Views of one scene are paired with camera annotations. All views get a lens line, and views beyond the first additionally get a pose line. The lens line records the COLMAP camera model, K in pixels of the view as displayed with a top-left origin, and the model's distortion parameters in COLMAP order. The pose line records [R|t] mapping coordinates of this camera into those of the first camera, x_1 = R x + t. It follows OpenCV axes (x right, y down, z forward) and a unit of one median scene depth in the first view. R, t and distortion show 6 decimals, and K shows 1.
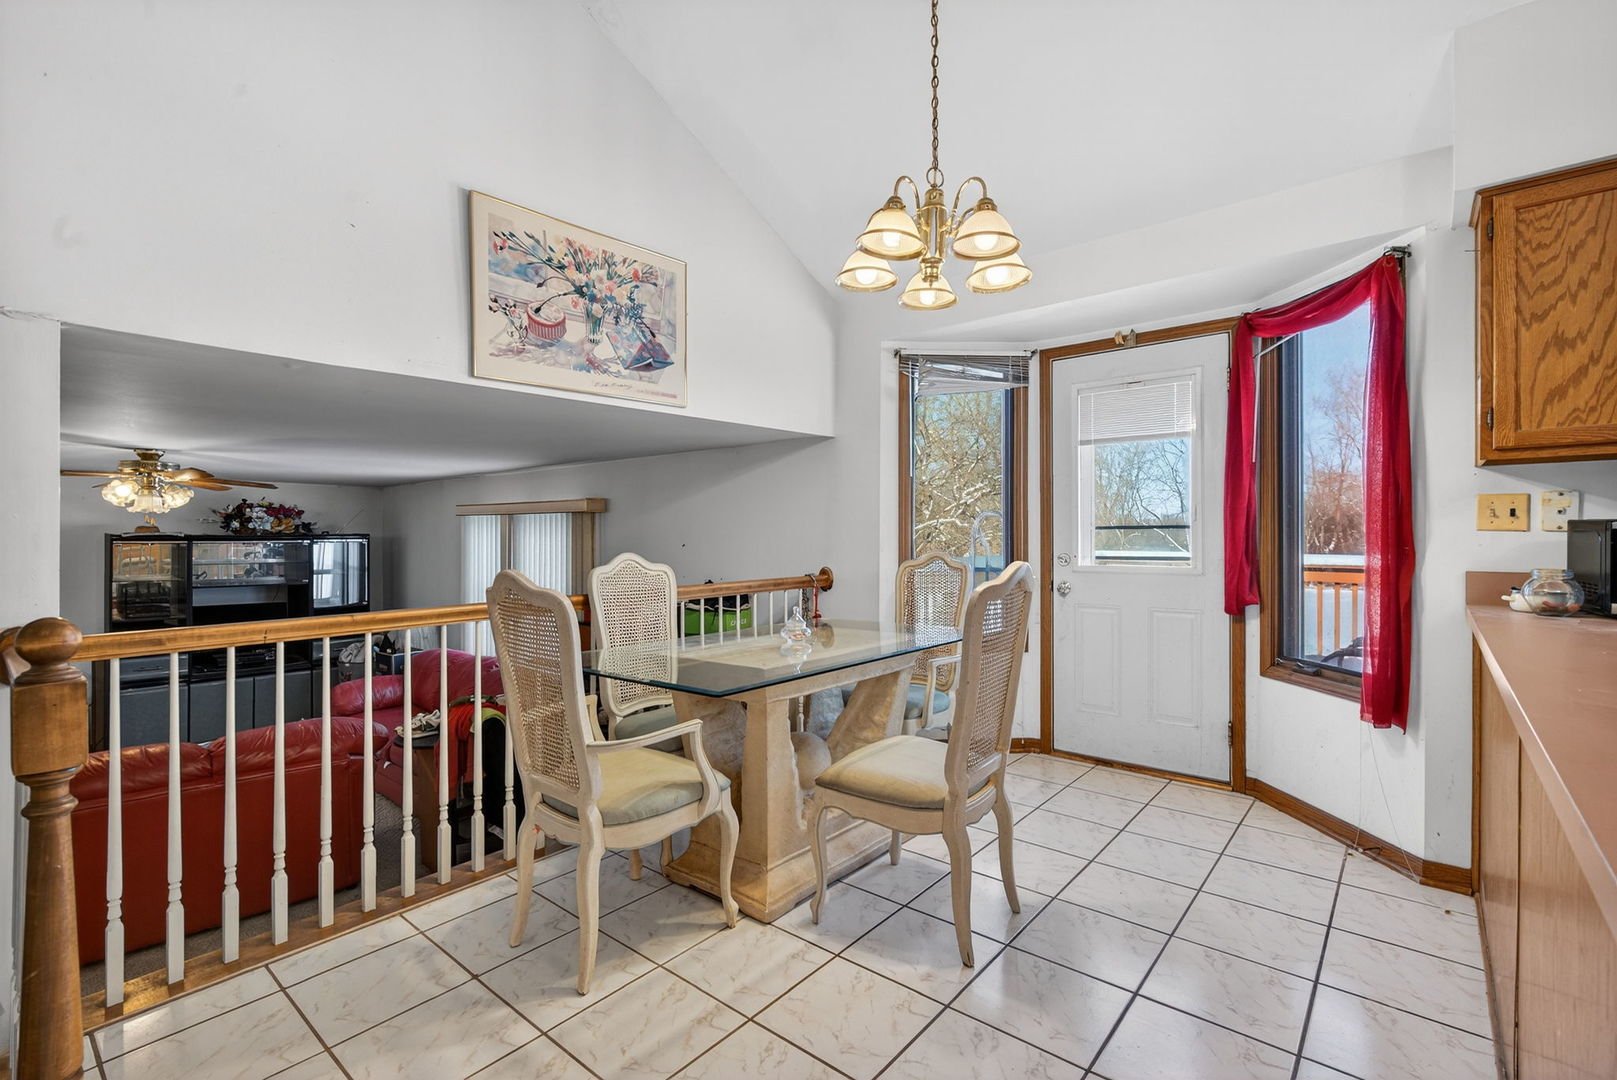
lens RADIAL K [[733.9, 0, 808.4], [0, 733.9, 539.1], [0, 0, 1]] dist [0.000075, 0.000622]
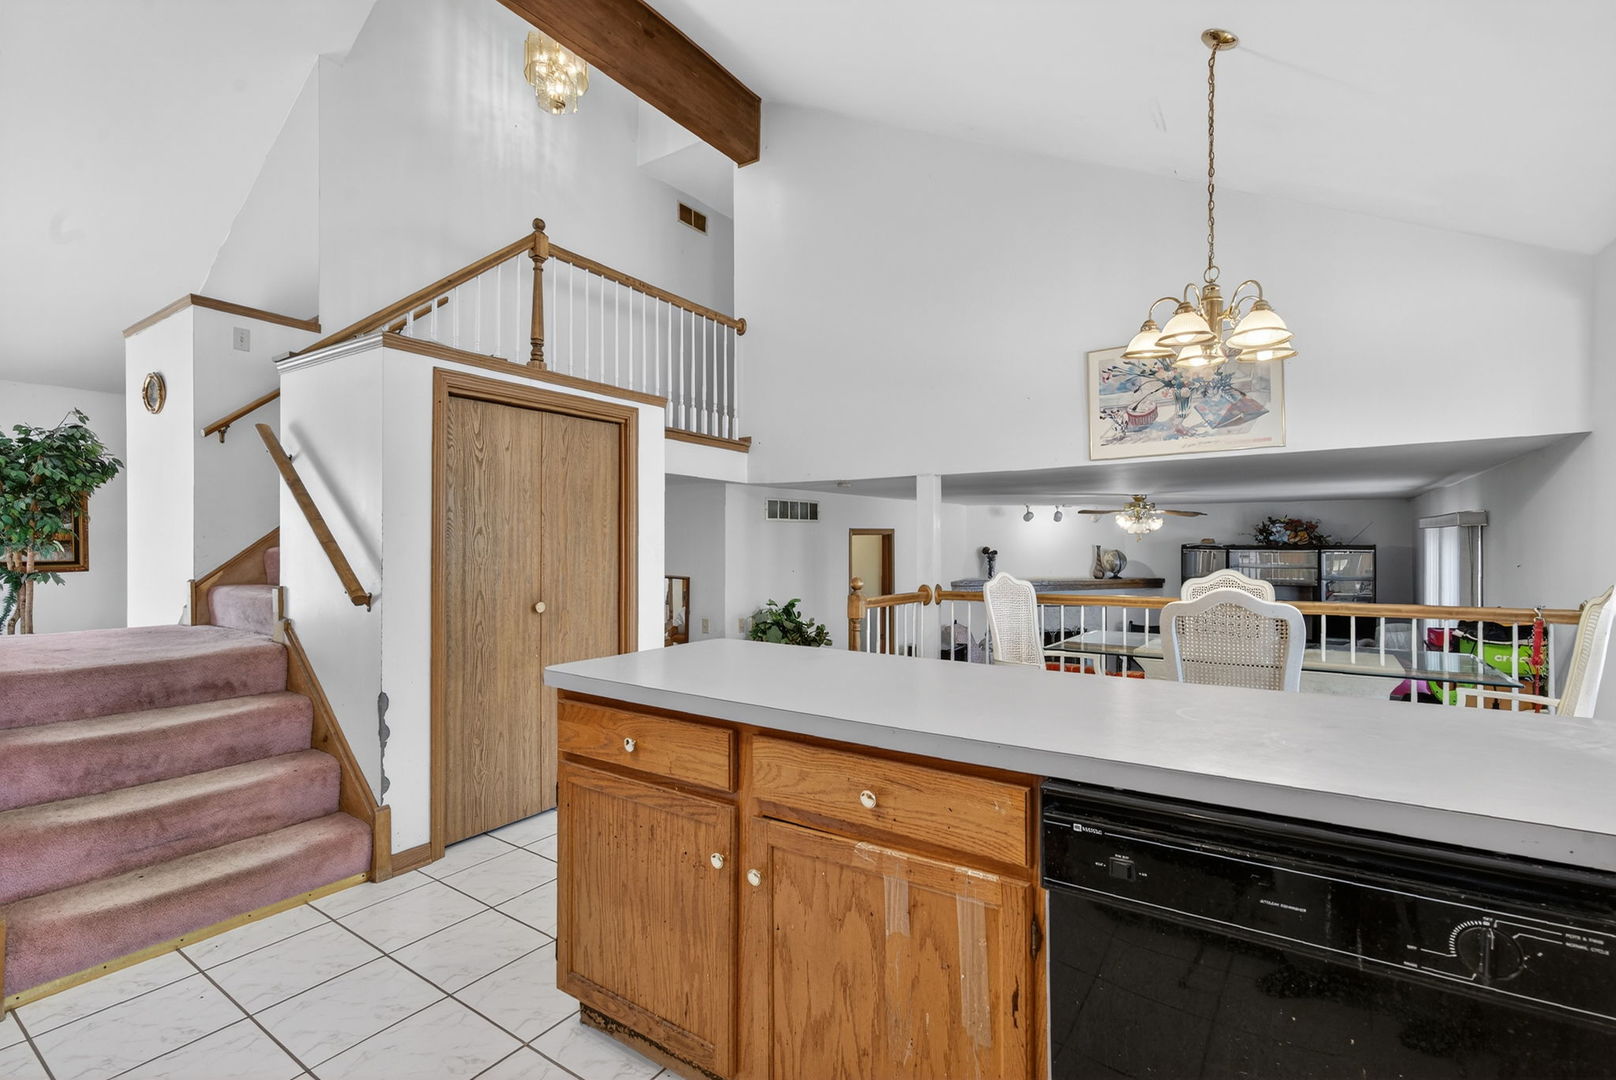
lens RADIAL K [[733.5, 0, 804.1], [0, 733.5, 538.9], [0, 0, 1]] dist [0.000075, 0.000622]
pose [[0.101431, 0.001166, -0.994842, 0.996270], [-0.003900, 0.999992, 0.000774, -0.033918], [0.994835, 0.003801, 0.101435, 0.144923]]
